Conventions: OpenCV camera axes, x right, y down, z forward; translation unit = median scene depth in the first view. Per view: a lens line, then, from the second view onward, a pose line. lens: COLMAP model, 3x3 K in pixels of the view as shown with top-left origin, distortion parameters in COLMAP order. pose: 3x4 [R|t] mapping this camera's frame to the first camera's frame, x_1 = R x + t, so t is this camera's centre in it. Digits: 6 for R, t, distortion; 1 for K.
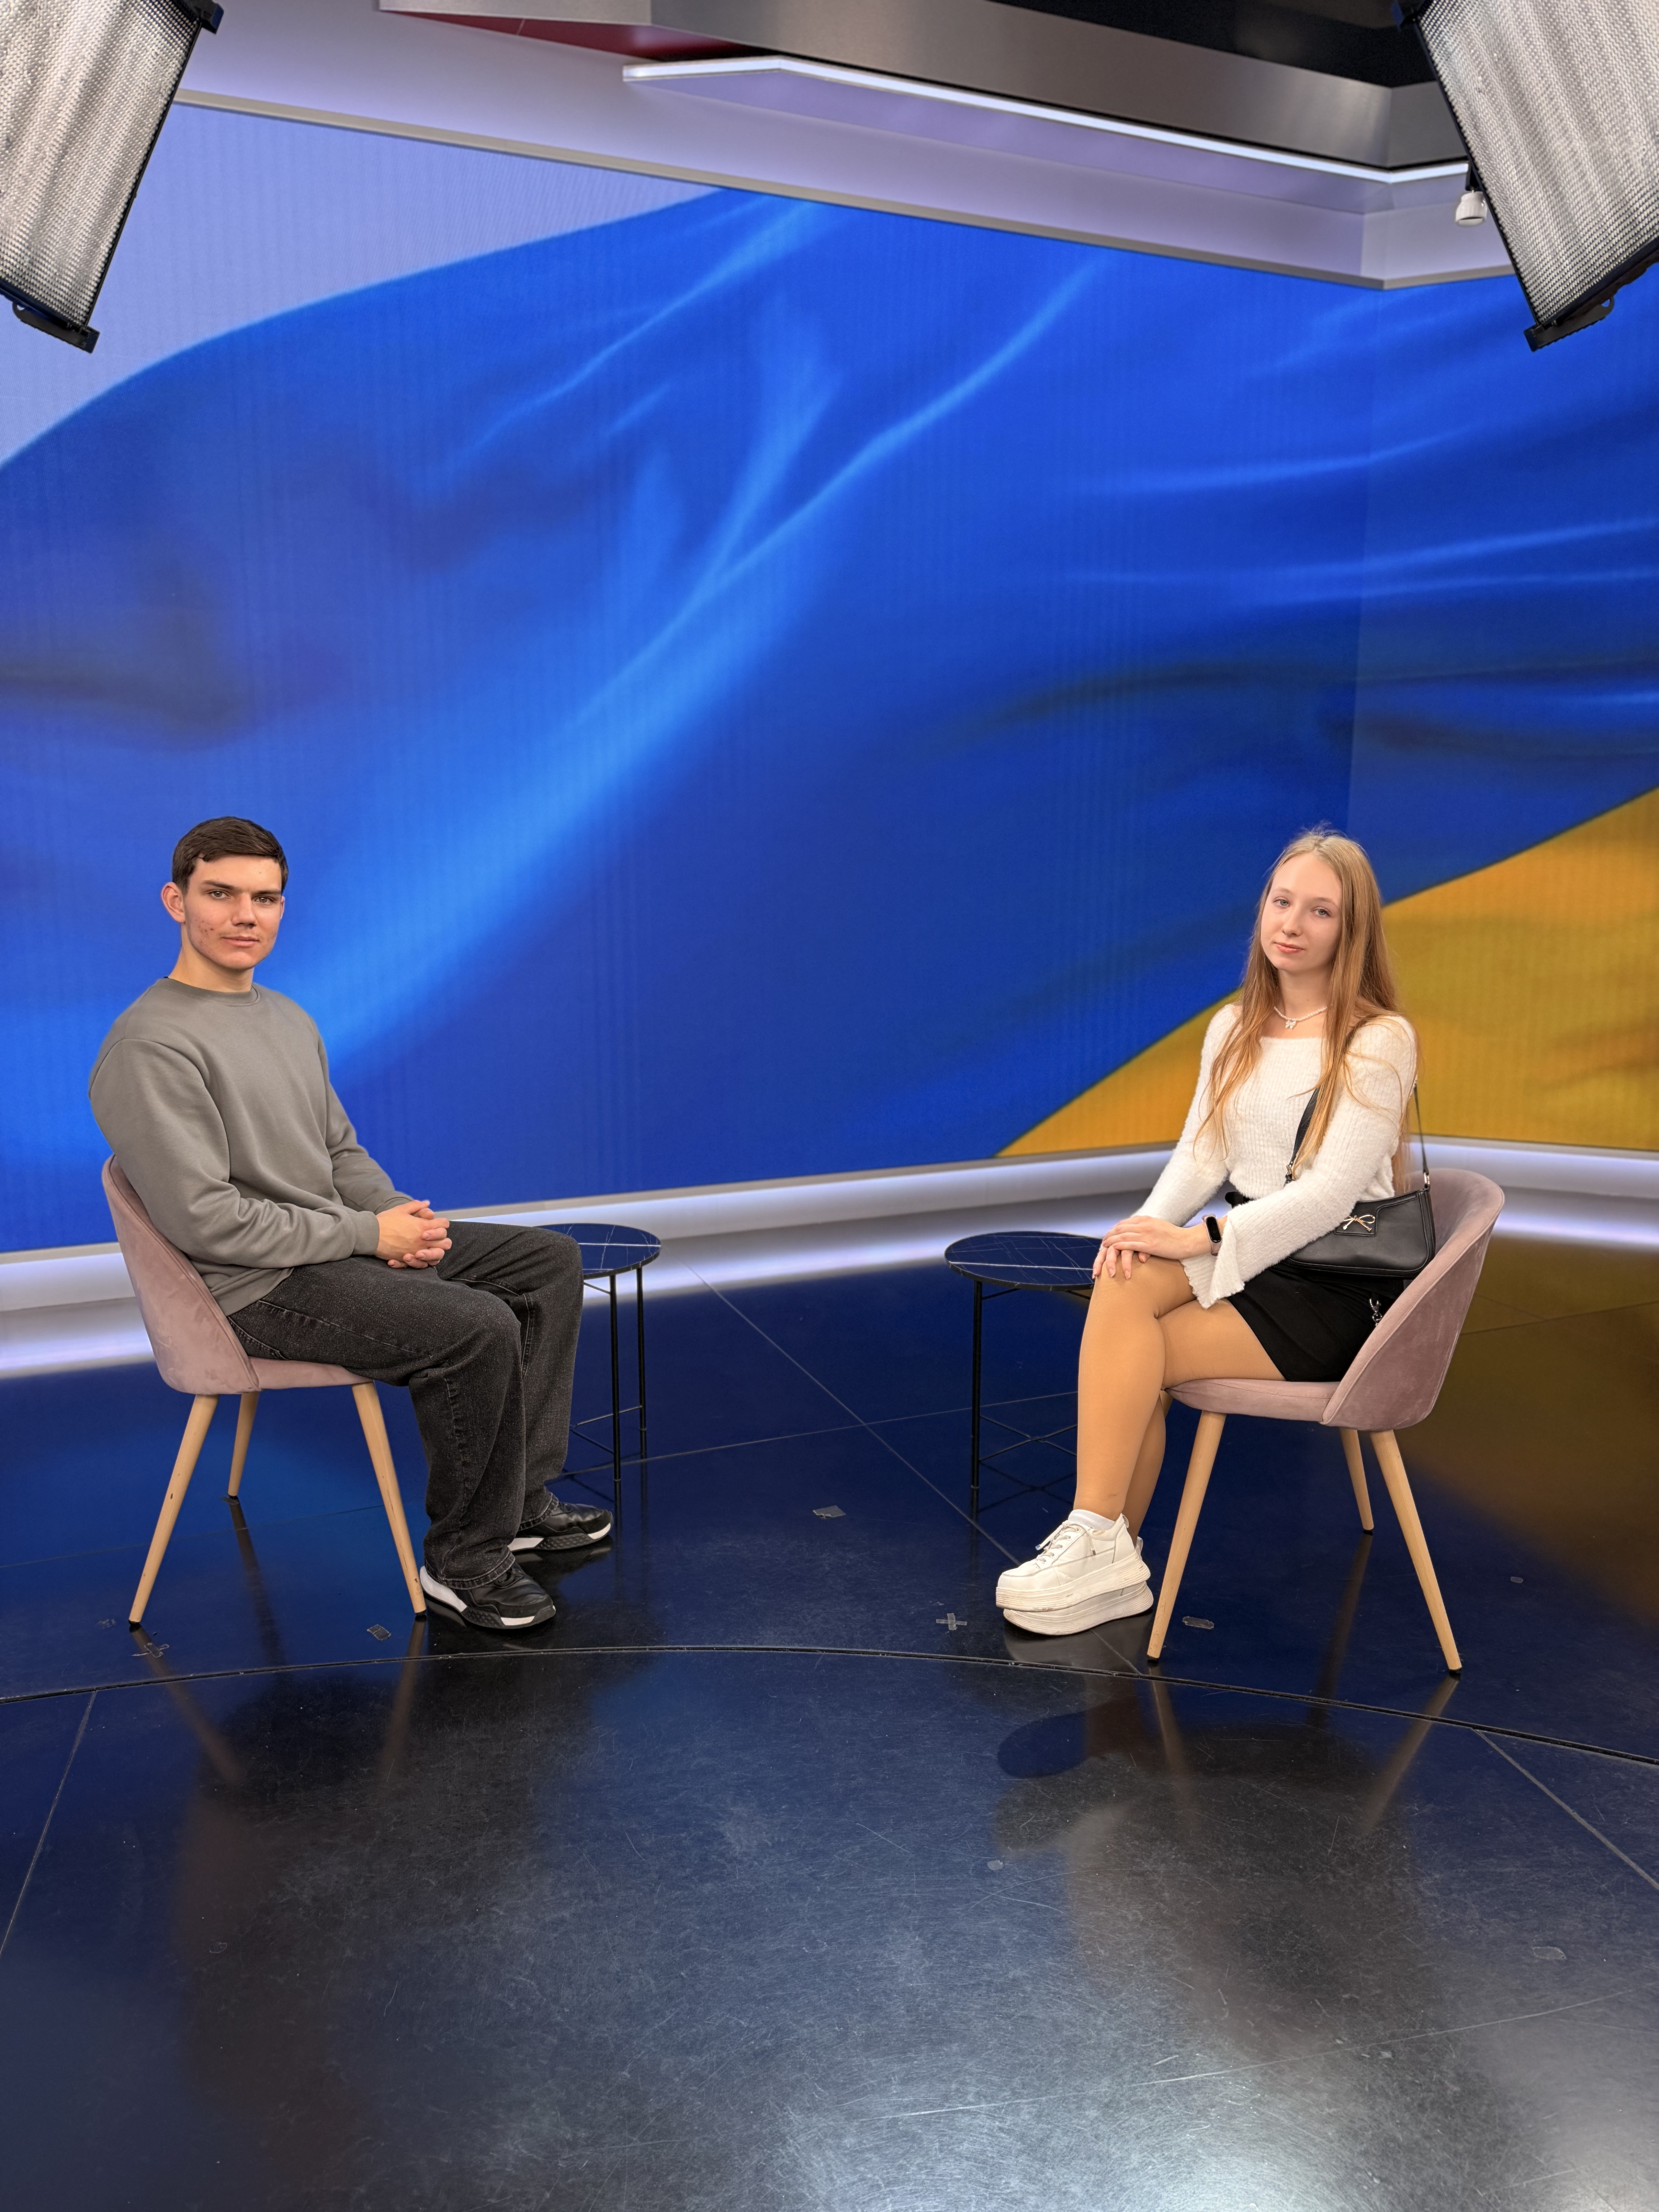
lens RADIAL K [[1532.4, 0, 827.0], [0, 1532.4, 1106.6], [0, 0, 1]] dist [-0.007607, 0.000772]
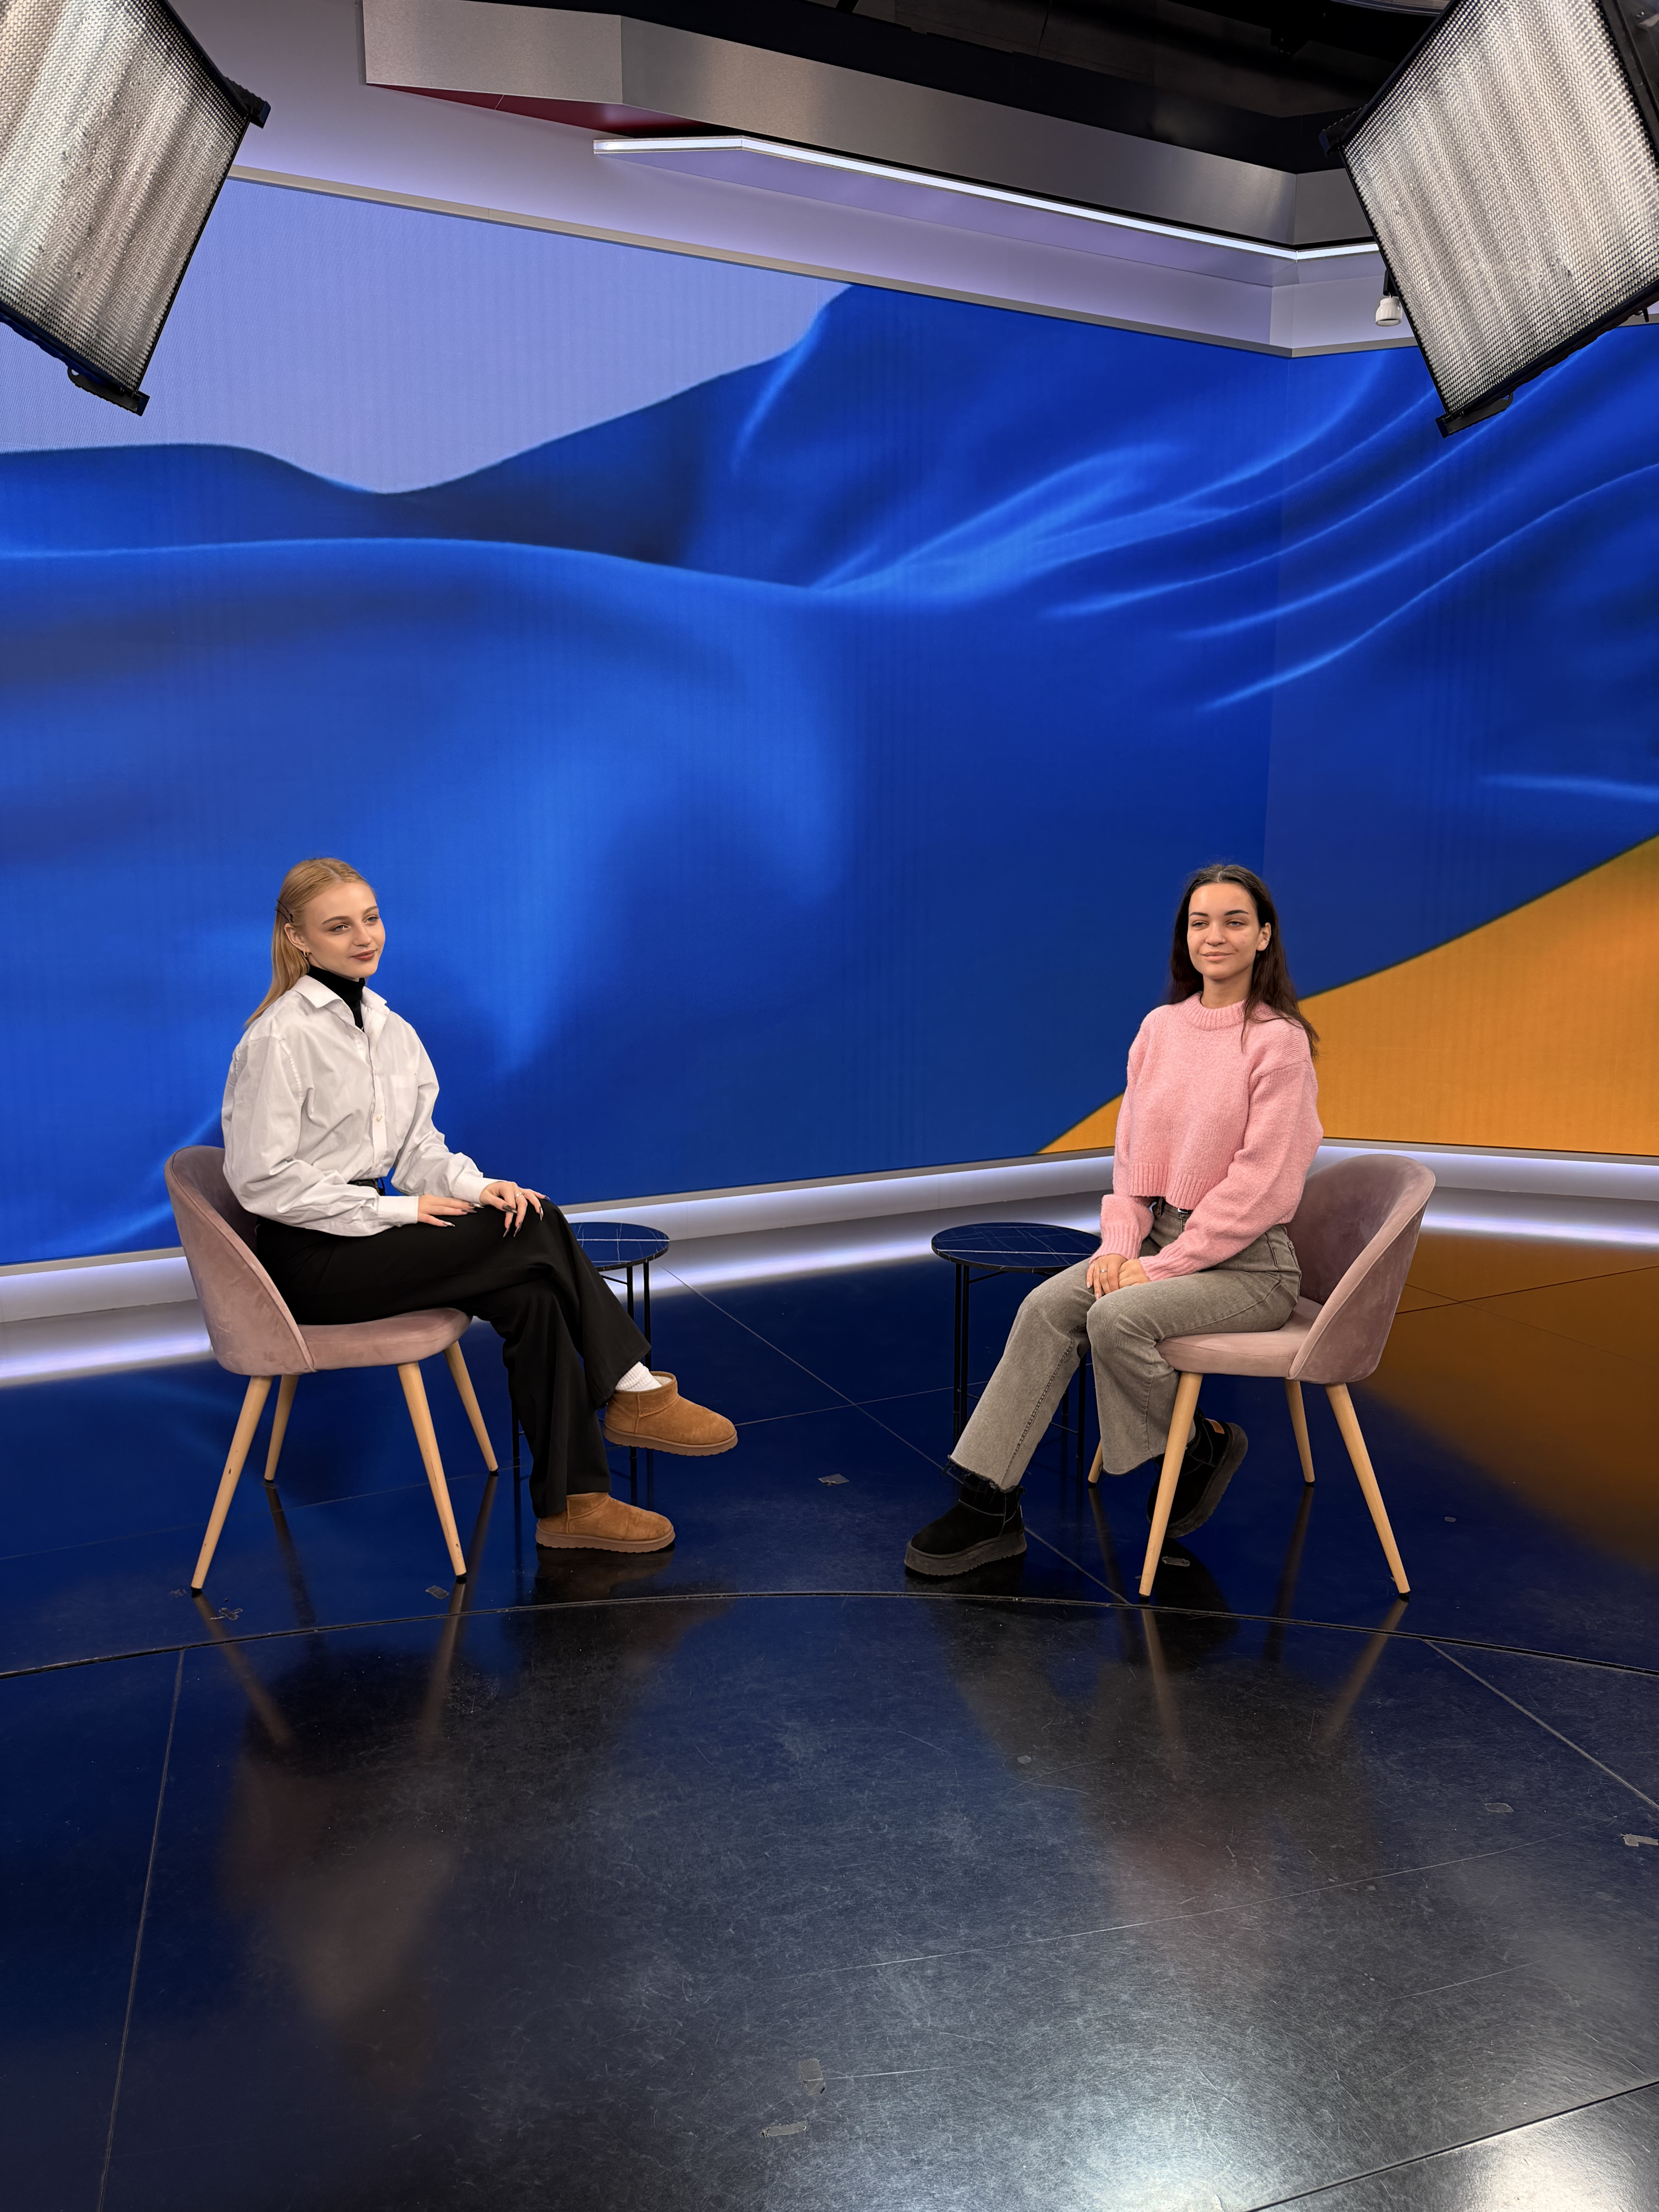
lens RADIAL K [[1532.4, 0, 823.9], [0, 1532.4, 1107.5], [0, 0, 1]] dist [-0.007607, 0.000772]
pose [[0.998005, -0.010562, 0.062247, -0.087019], [0.011492, 0.999827, -0.014602, 0.018772], [-0.062082, 0.015288, 0.997954, -0.116339]]
